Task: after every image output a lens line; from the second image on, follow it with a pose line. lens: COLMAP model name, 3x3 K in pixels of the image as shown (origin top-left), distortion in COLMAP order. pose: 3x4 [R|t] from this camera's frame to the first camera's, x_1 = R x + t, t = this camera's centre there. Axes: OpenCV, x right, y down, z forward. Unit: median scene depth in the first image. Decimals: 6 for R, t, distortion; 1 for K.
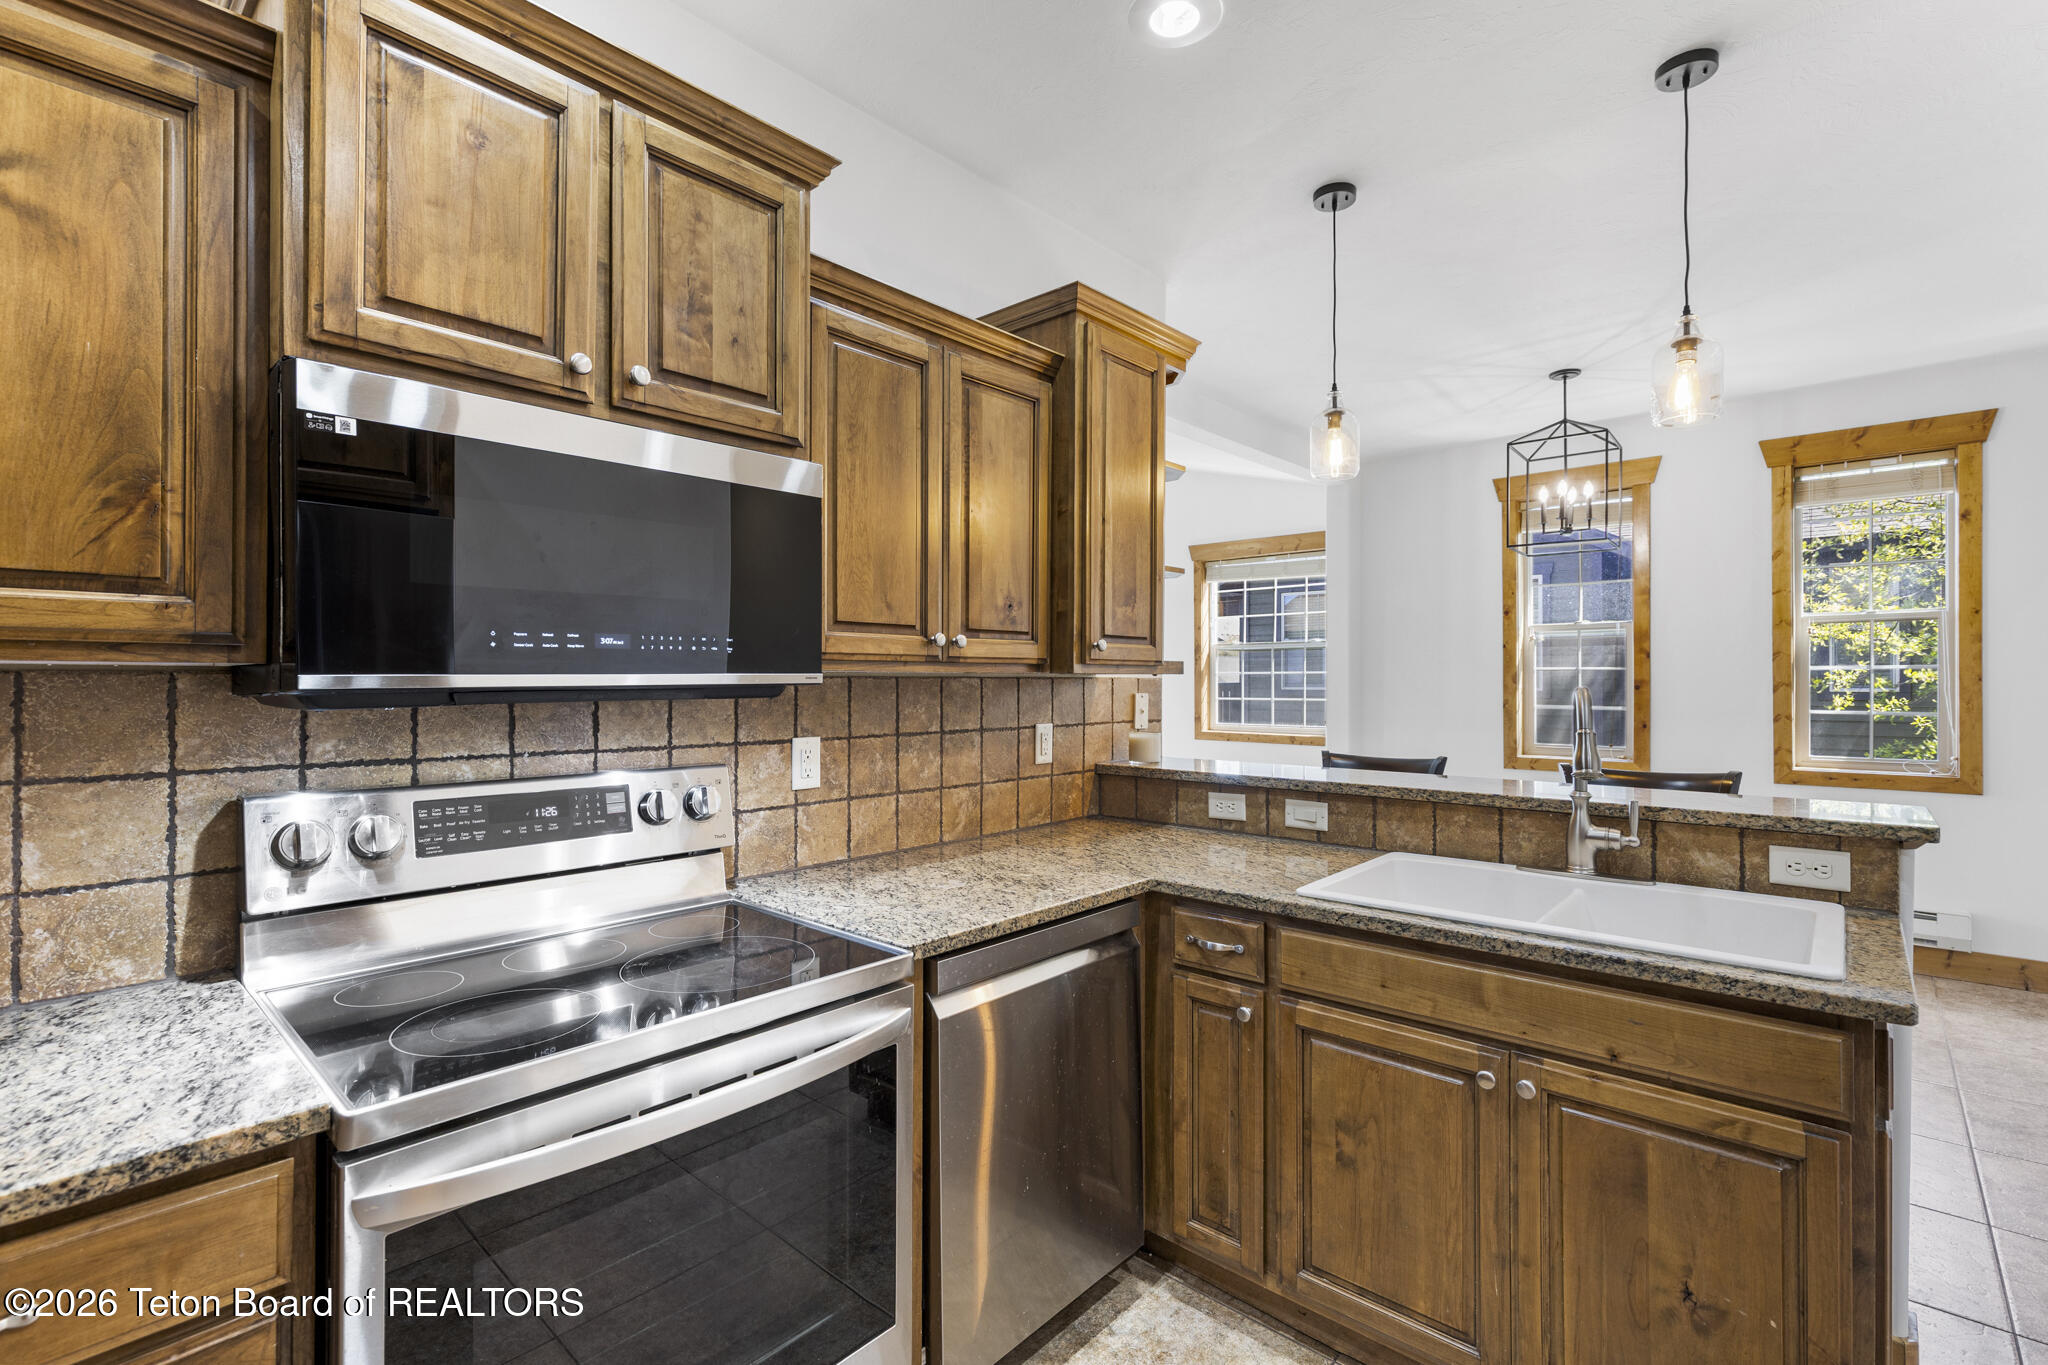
lens RADIAL K [[918.2, 0, 1037.3], [0, 918.2, 679.5], [0, 0, 1]] dist [0.008718, -0.001050]
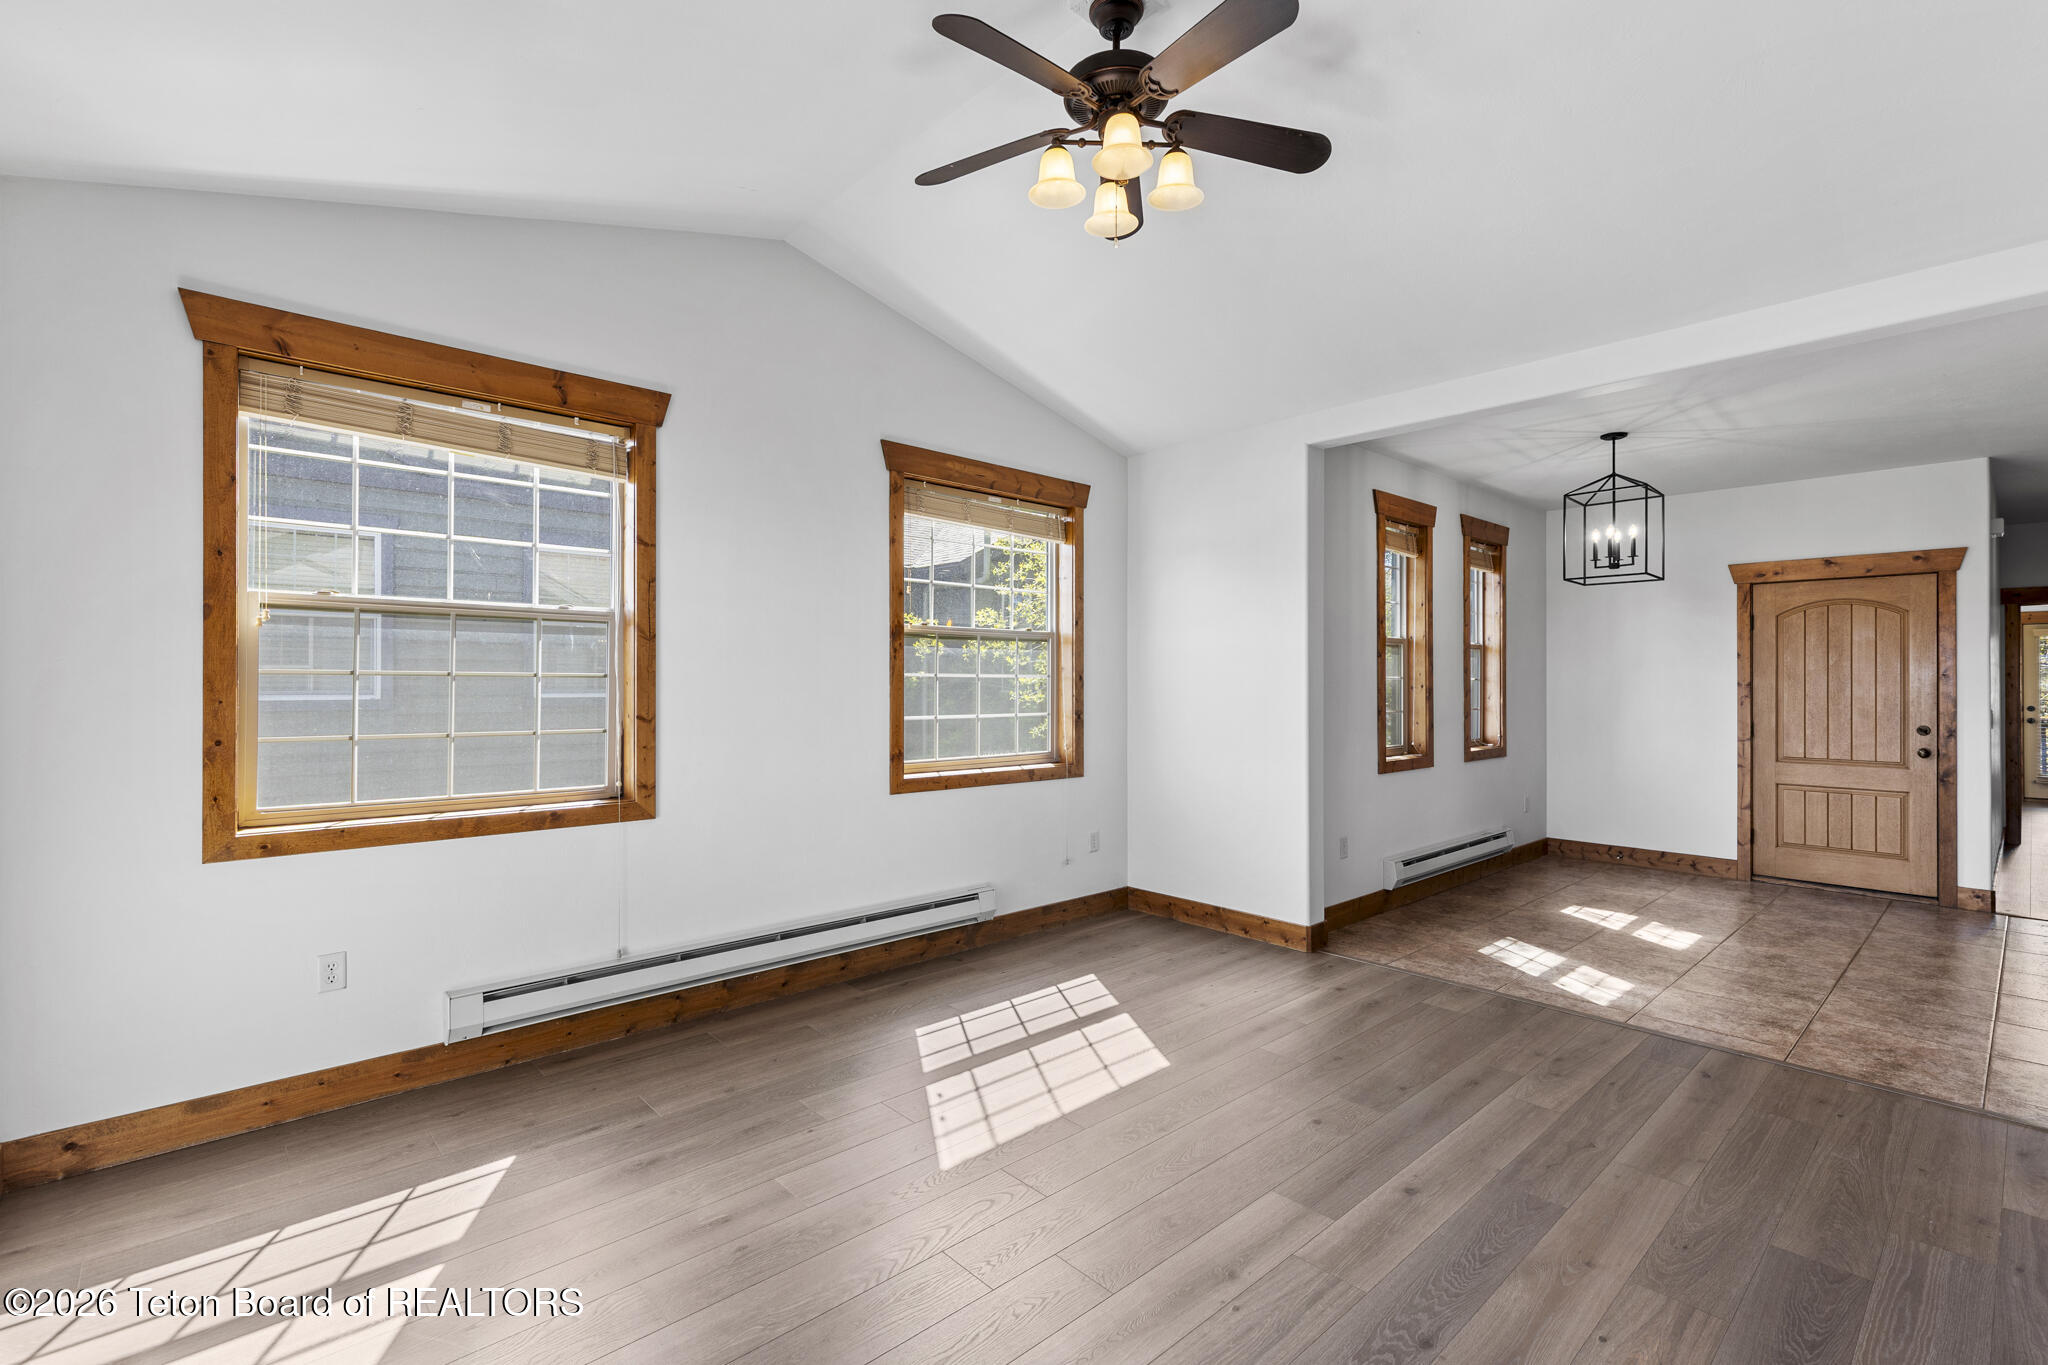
lens RADIAL K [[918.2, 0, 1037.3], [0, 918.2, 679.5], [0, 0, 1]] dist [0.008718, -0.001050]
pose [[0.099376, 0.004107, 0.995041, -1.435296], [-0.004512, 0.999983, -0.003677, -0.009355], [-0.995040, -0.004124, 0.099393, 3.310852]]
